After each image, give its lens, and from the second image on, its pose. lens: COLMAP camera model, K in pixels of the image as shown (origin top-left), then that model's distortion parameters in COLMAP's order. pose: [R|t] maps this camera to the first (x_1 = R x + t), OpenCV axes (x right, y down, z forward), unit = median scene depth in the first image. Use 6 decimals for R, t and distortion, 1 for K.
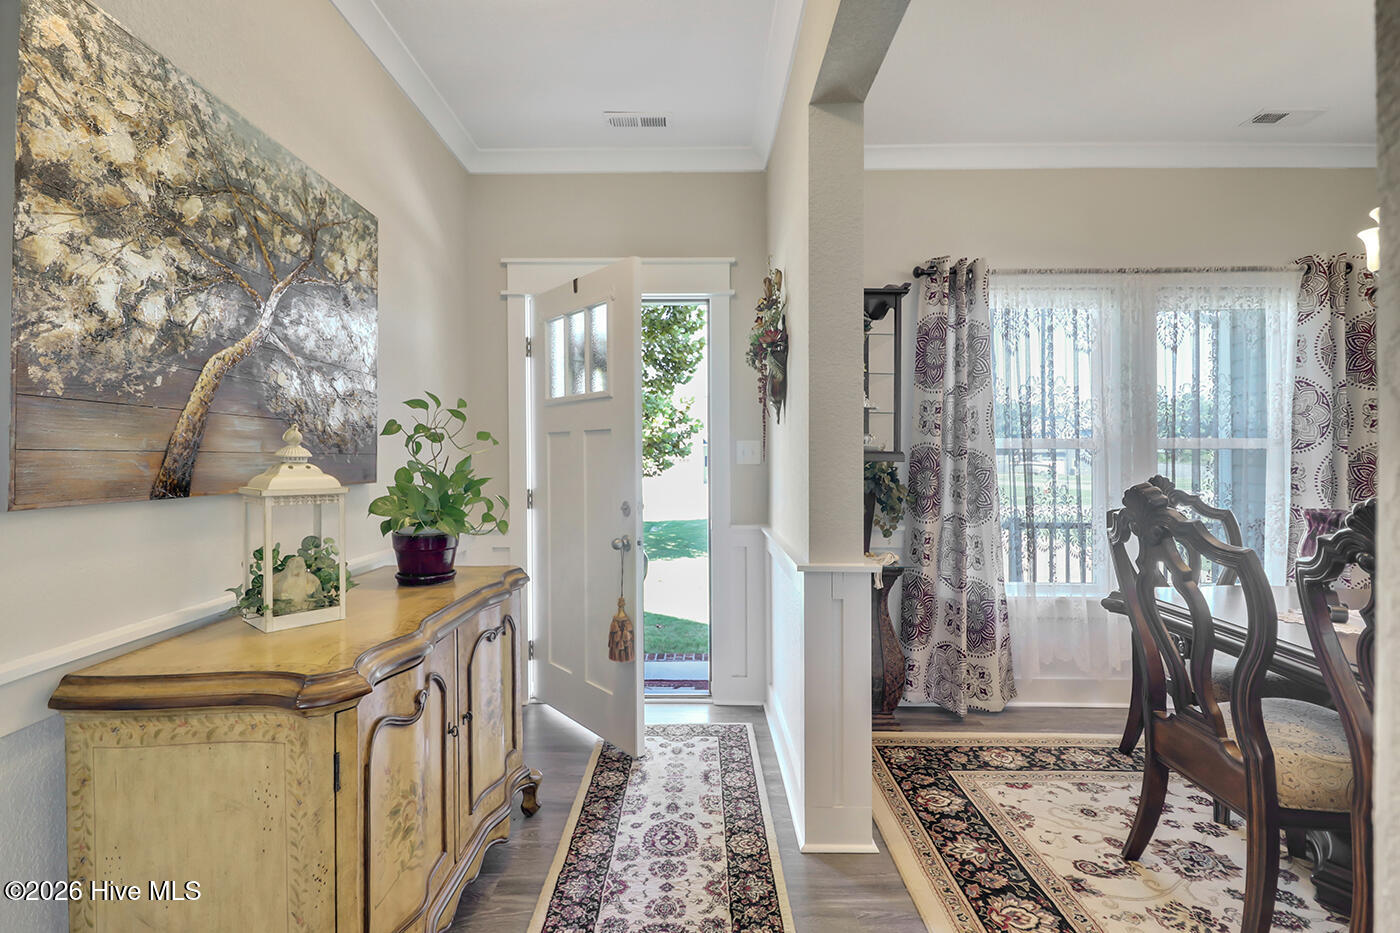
lens RADIAL K [[666.9, 0, 694.6], [0, 666.9, 464.3], [0, 0, 1]] dist [-0.000891, -0.005398]
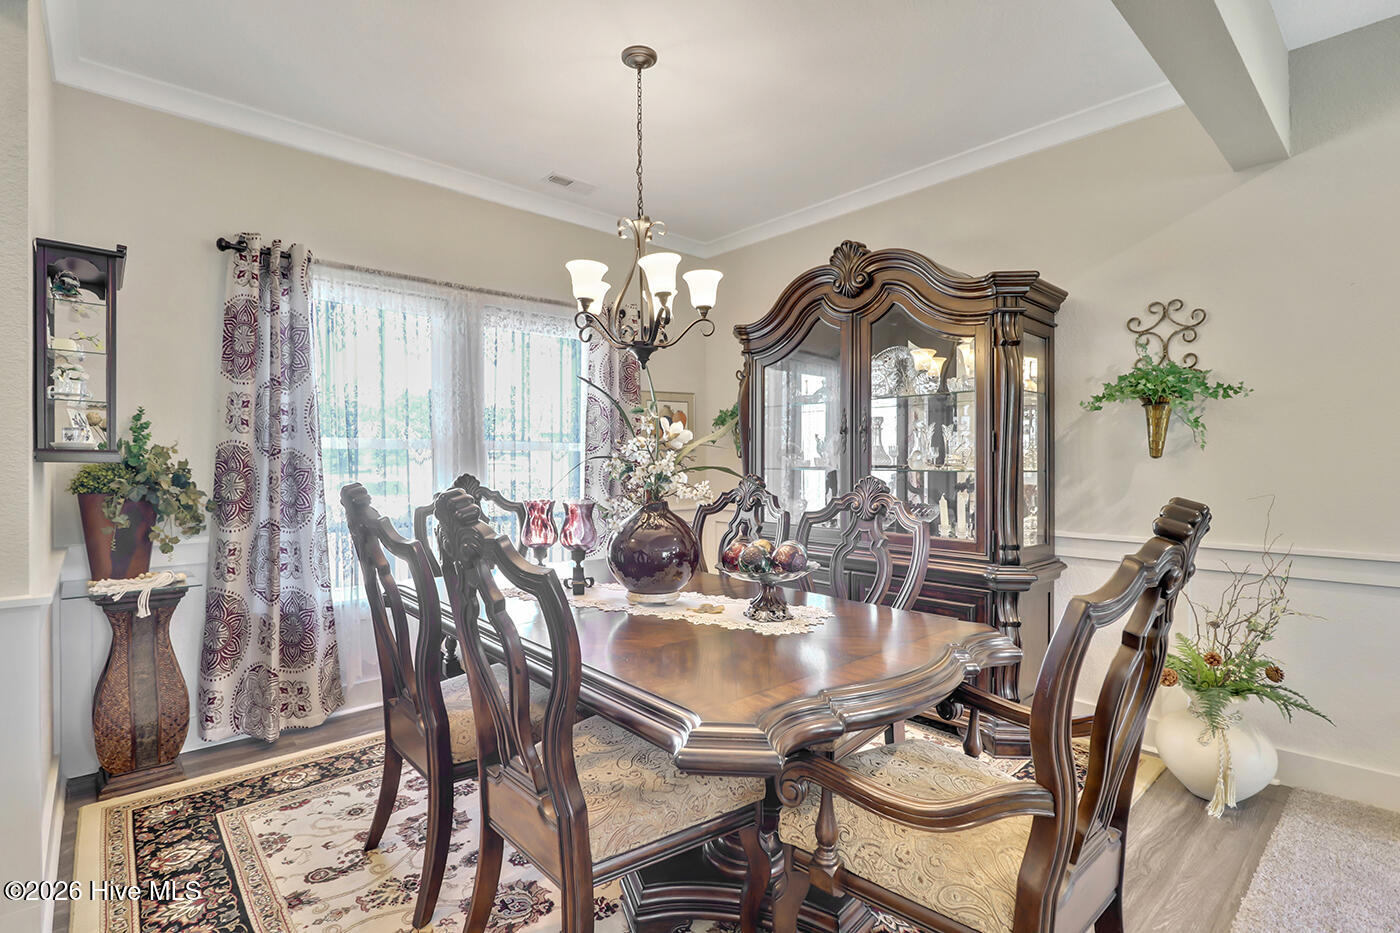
lens RADIAL K [[666.9, 0, 706.3], [0, 666.9, 459.4], [0, 0, 1]] dist [-0.000891, -0.005398]
pose [[0.724427, 0.000948, 0.689351, 0.200870], [0.002939, 0.999986, -0.004464, -0.001581], [-0.689345, 0.005260, 0.724414, -0.067893]]
